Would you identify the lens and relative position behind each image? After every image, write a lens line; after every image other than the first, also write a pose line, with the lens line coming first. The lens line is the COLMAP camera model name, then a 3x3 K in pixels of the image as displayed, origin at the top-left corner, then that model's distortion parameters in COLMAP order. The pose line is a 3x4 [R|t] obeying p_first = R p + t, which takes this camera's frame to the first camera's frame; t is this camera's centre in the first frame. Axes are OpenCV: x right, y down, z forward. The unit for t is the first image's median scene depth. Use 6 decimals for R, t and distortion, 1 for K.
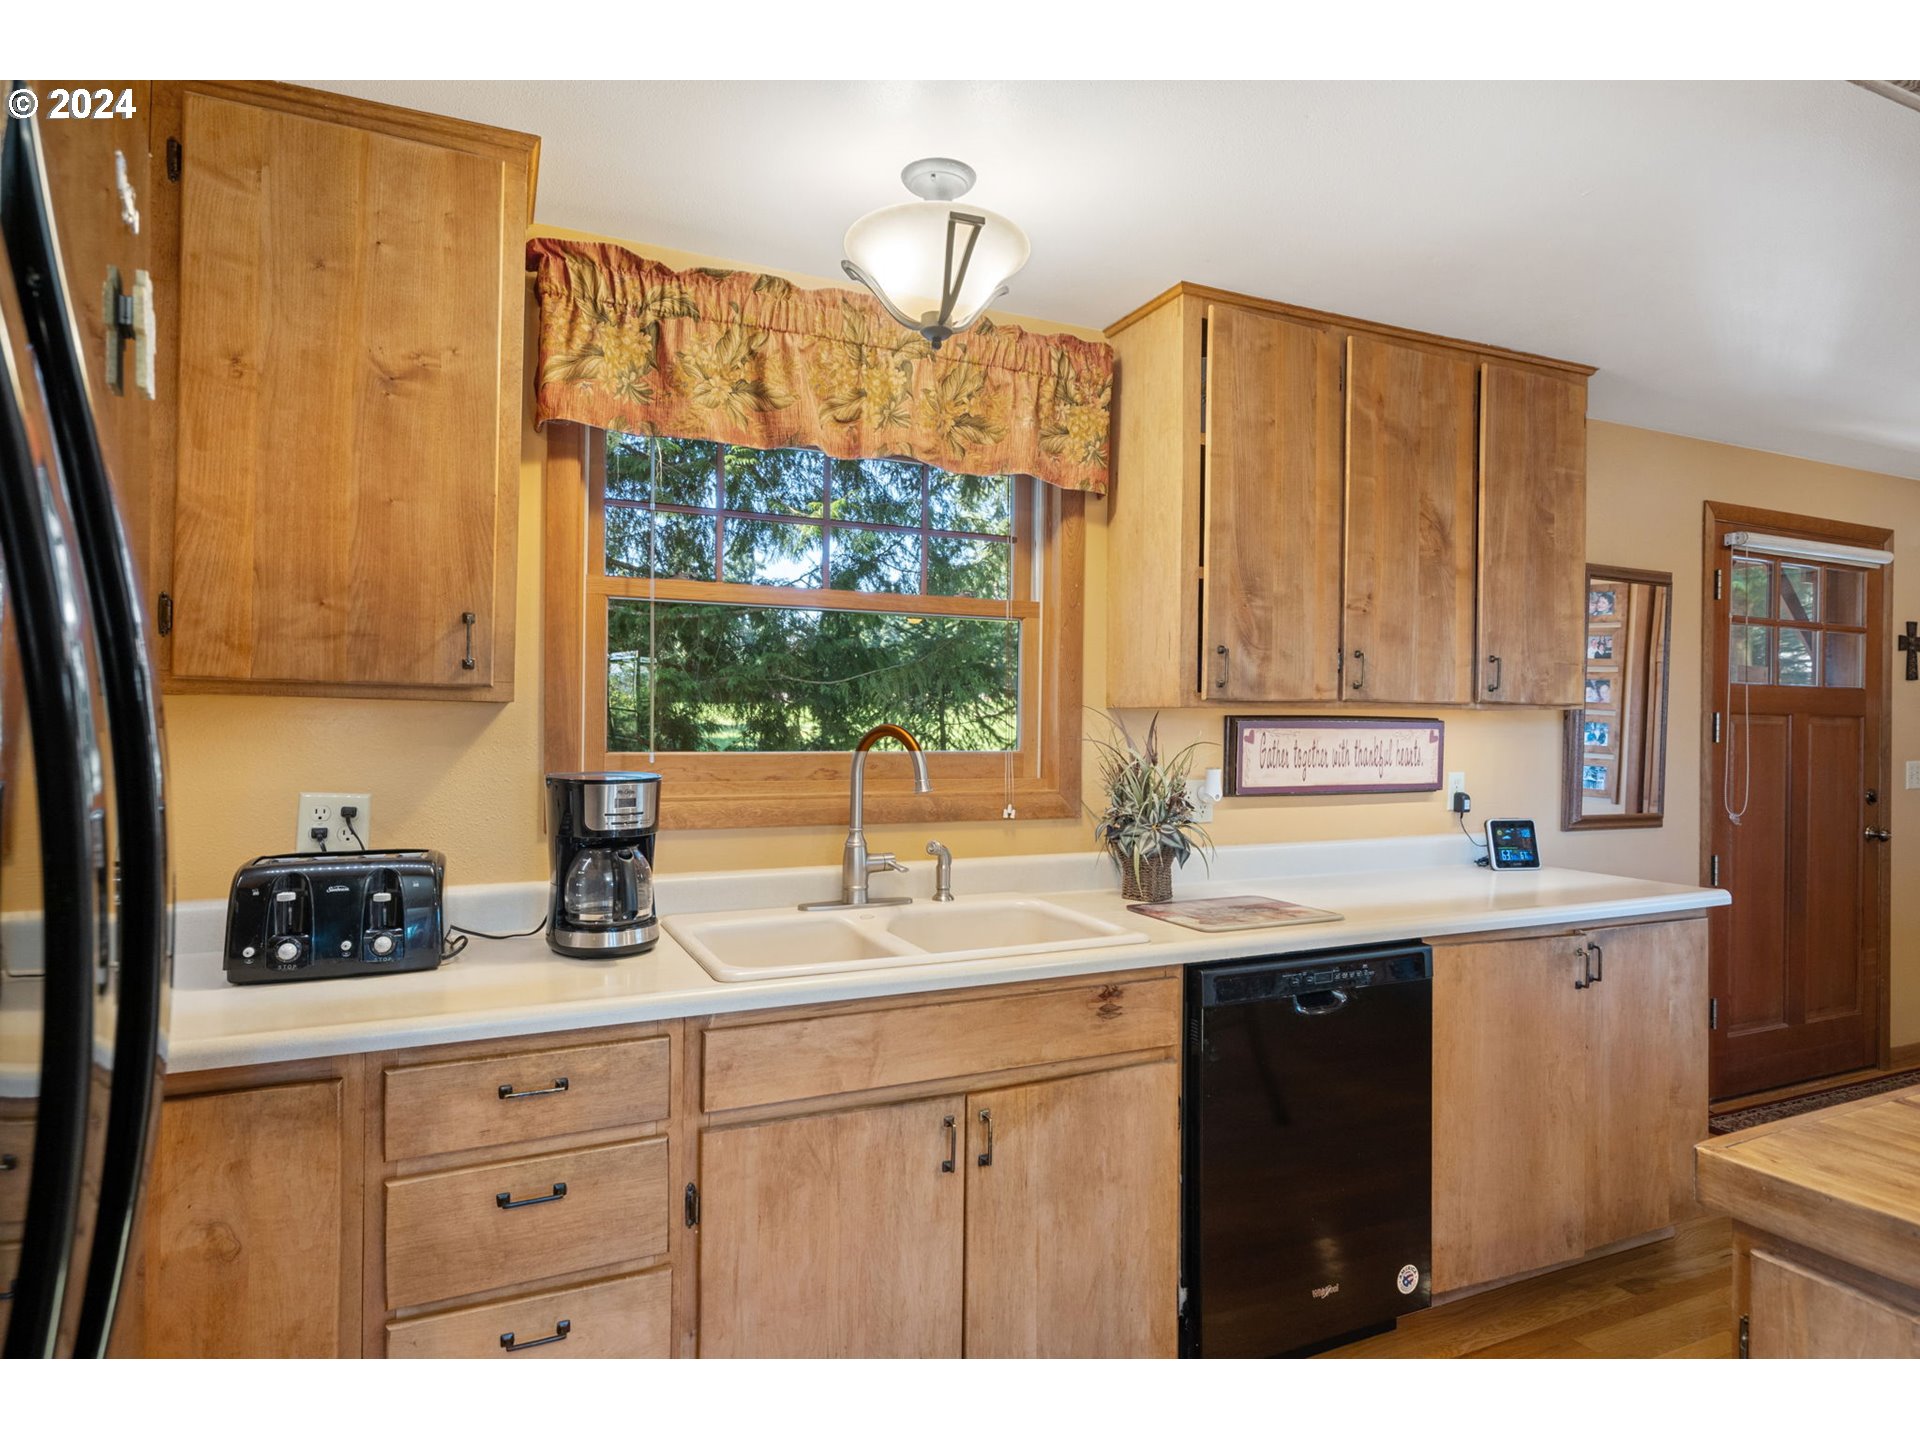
lens RADIAL K [[1058.4, 0, 957.4], [0, 1058.4, 744.2], [0, 0, 1]] dist [0.008693, -0.000864]
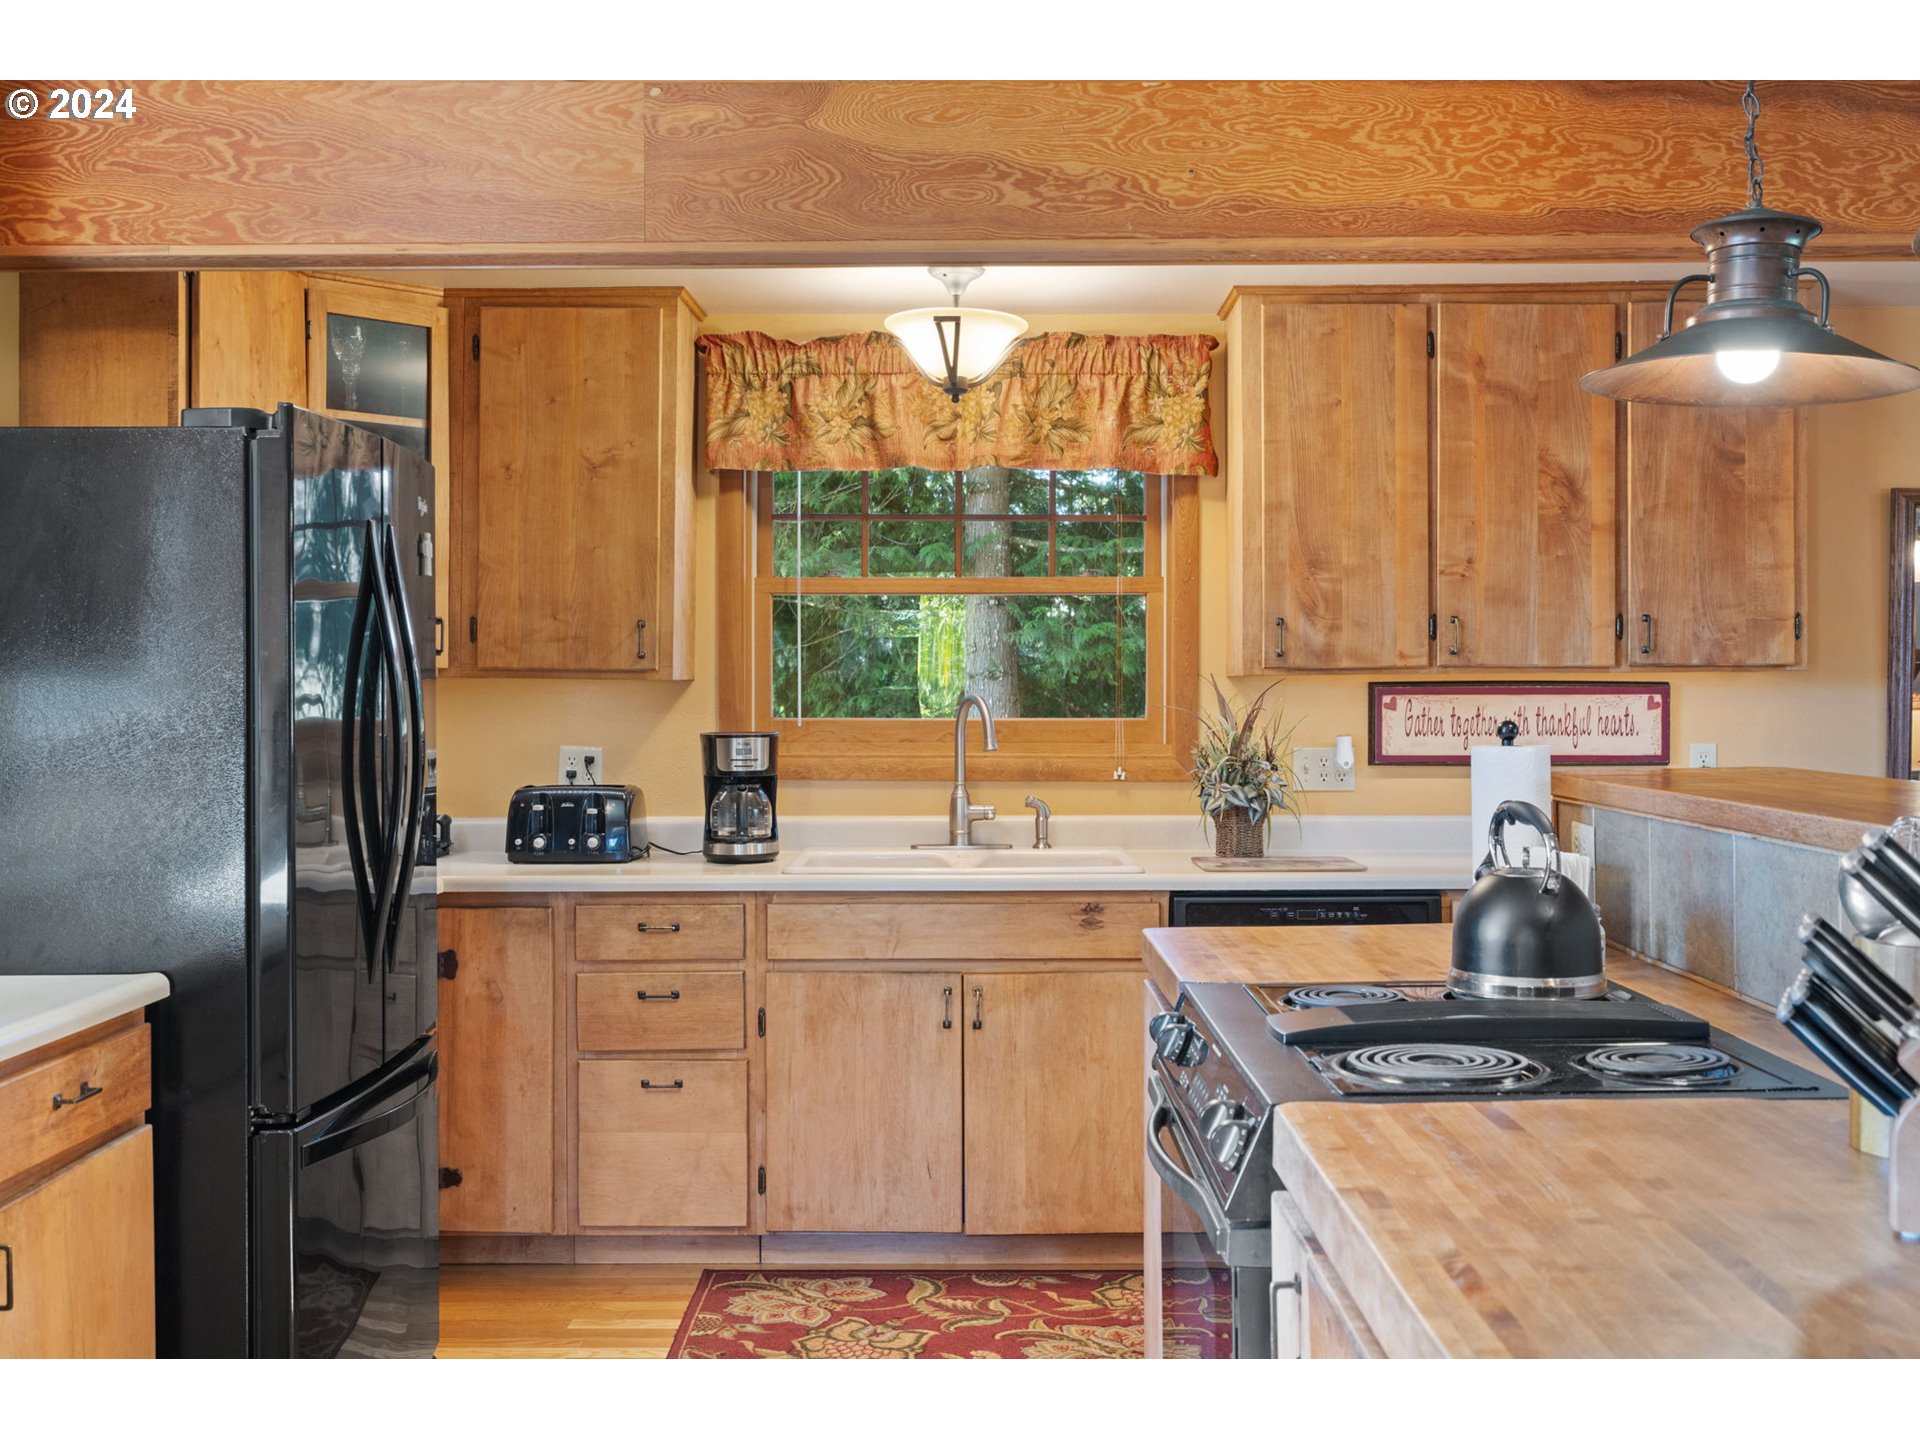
lens RADIAL K [[1685.4, 0, 958.6], [0, 1685.4, 762.9], [0, 0, 1]] dist [0.017365, -0.001232]
pose [[0.913514, 0.008210, -0.406725, 0.709635], [-0.000047, 0.999798, 0.020075, 0.021255], [0.406807, -0.018319, 0.913330, -0.762806]]
